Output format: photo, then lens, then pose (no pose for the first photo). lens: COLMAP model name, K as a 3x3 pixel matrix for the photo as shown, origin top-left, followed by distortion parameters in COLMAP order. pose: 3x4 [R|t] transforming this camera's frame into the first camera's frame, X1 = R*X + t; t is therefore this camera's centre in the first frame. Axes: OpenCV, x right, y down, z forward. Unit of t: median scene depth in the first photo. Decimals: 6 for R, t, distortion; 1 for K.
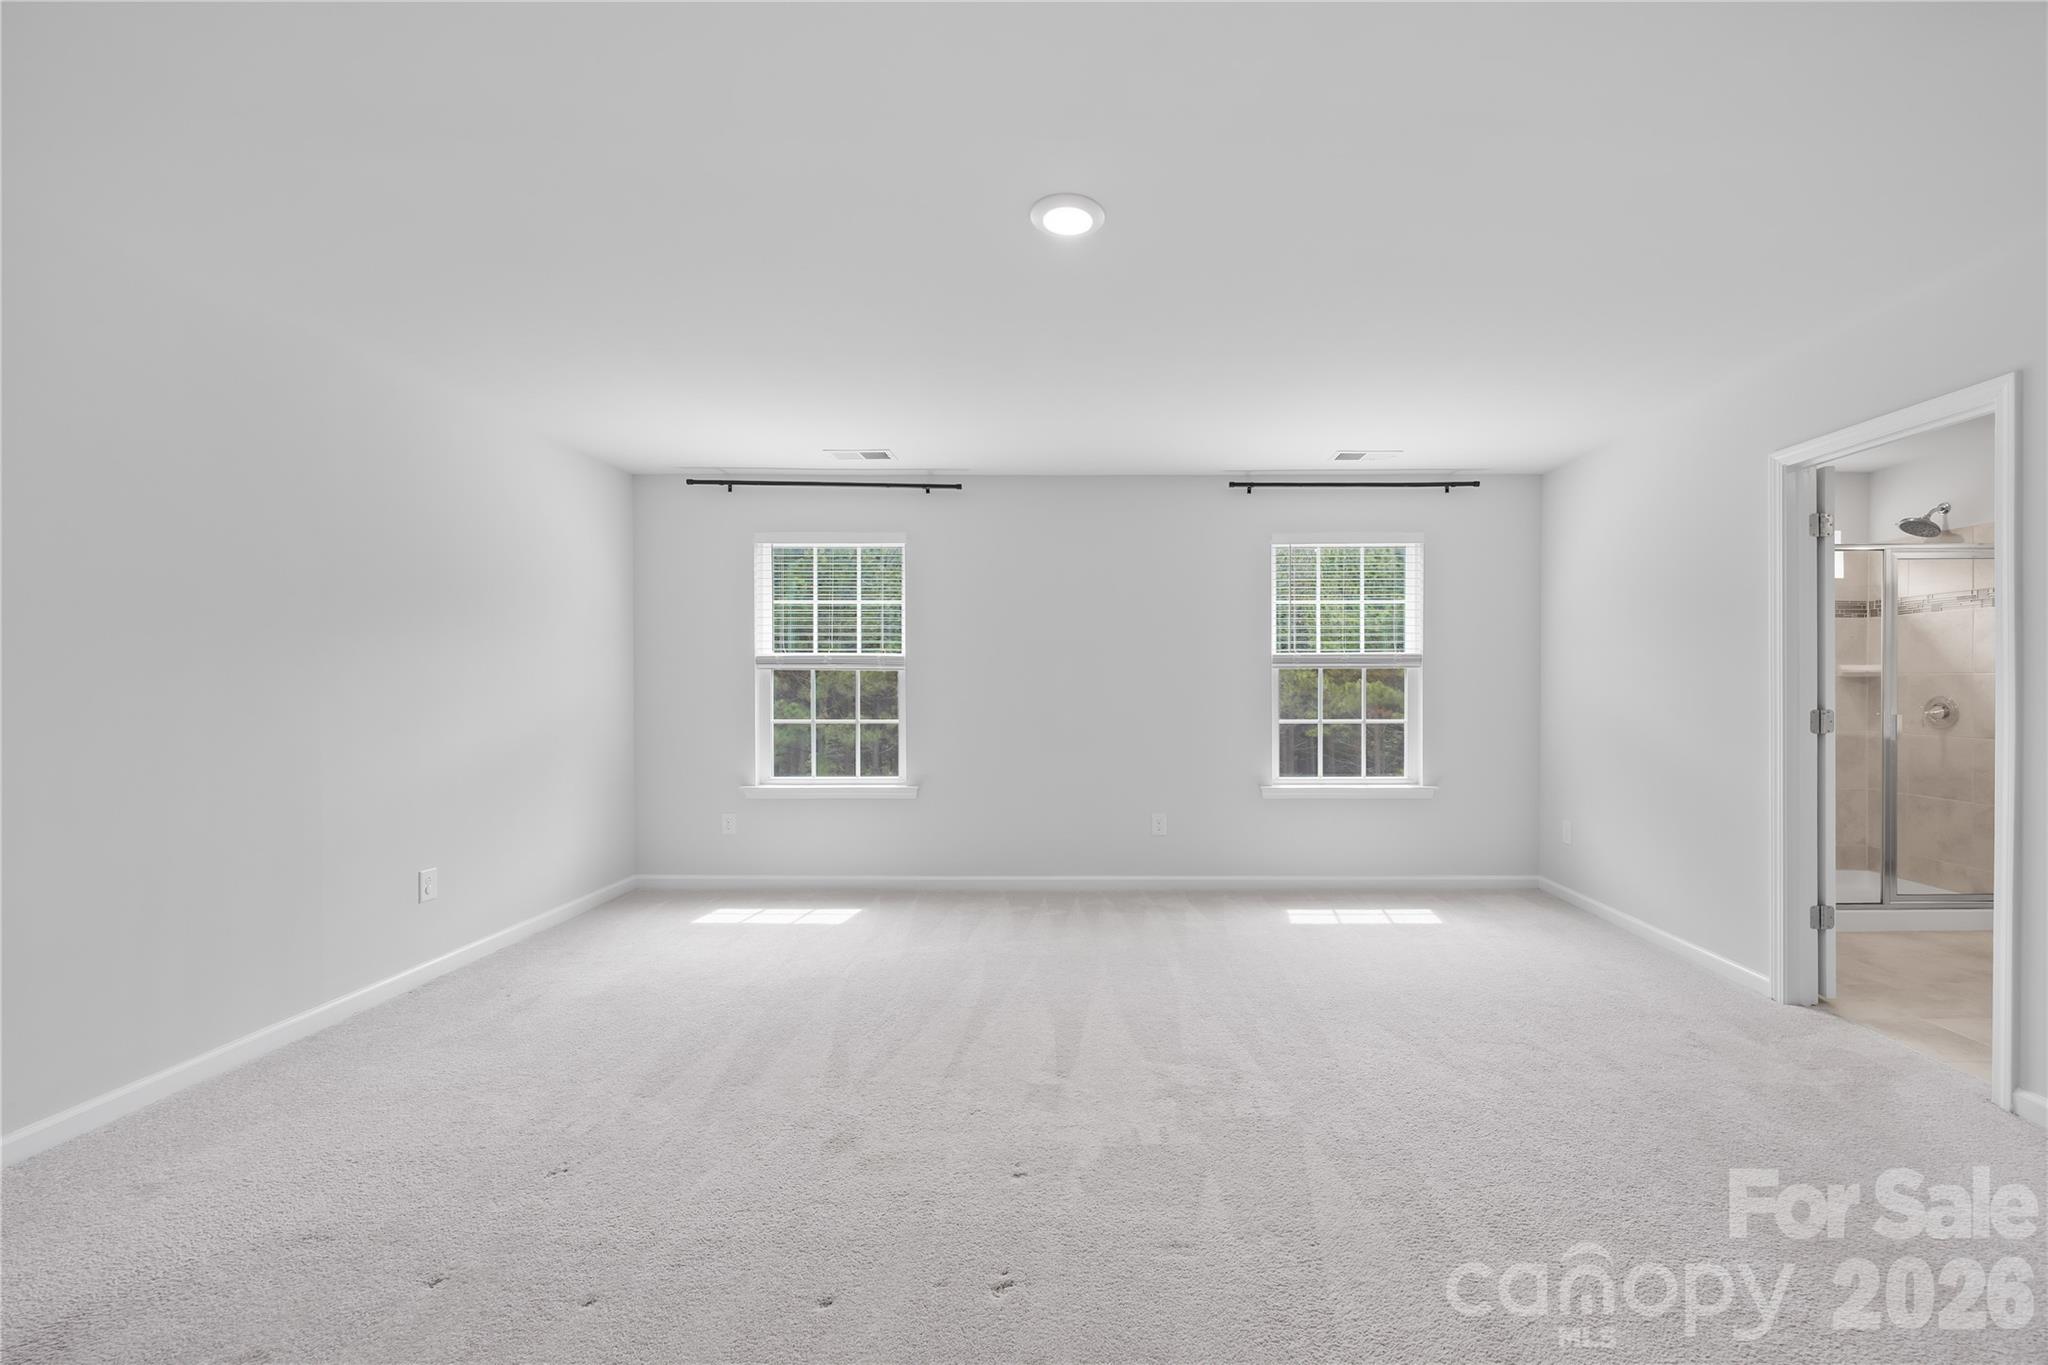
lens RADIAL K [[820.5, 0, 1030.8], [0, 820.5, 691.0], [0, 0, 1]] dist [0.002748, 0.000121]
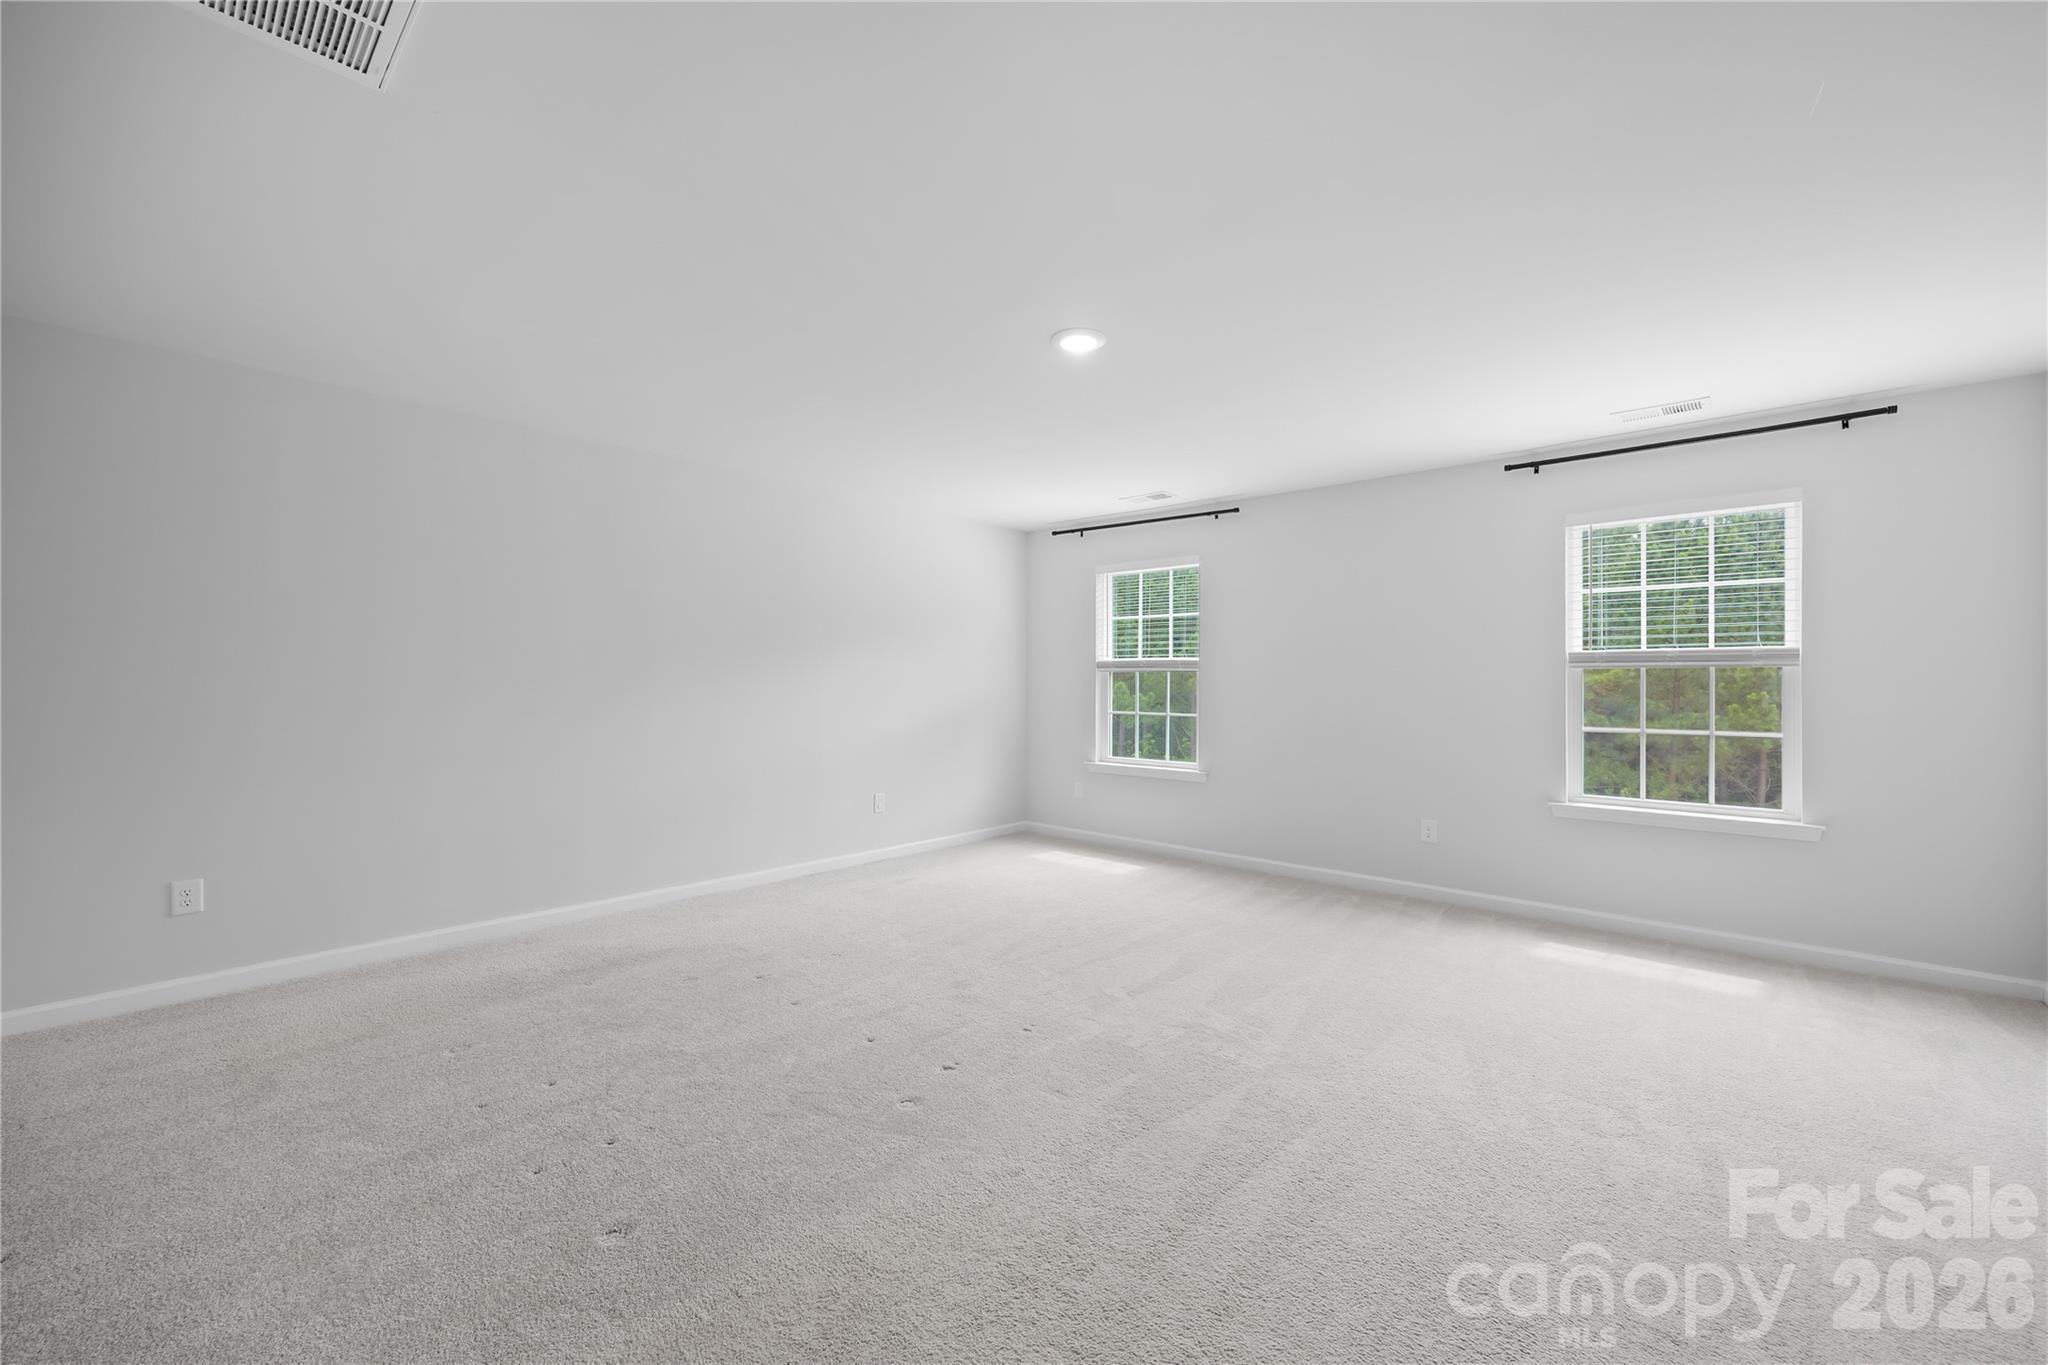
lens RADIAL K [[792.2, 0, 1017.7], [0, 792.2, 674.5], [0, 0, 1]] dist [-0.000513, -0.000074]
pose [[0.751503, -0.000779, -0.659729, 0.404551], [-0.014777, 0.999729, -0.018014, 0.002967], [0.659564, 0.023286, 0.751288, -0.019006]]
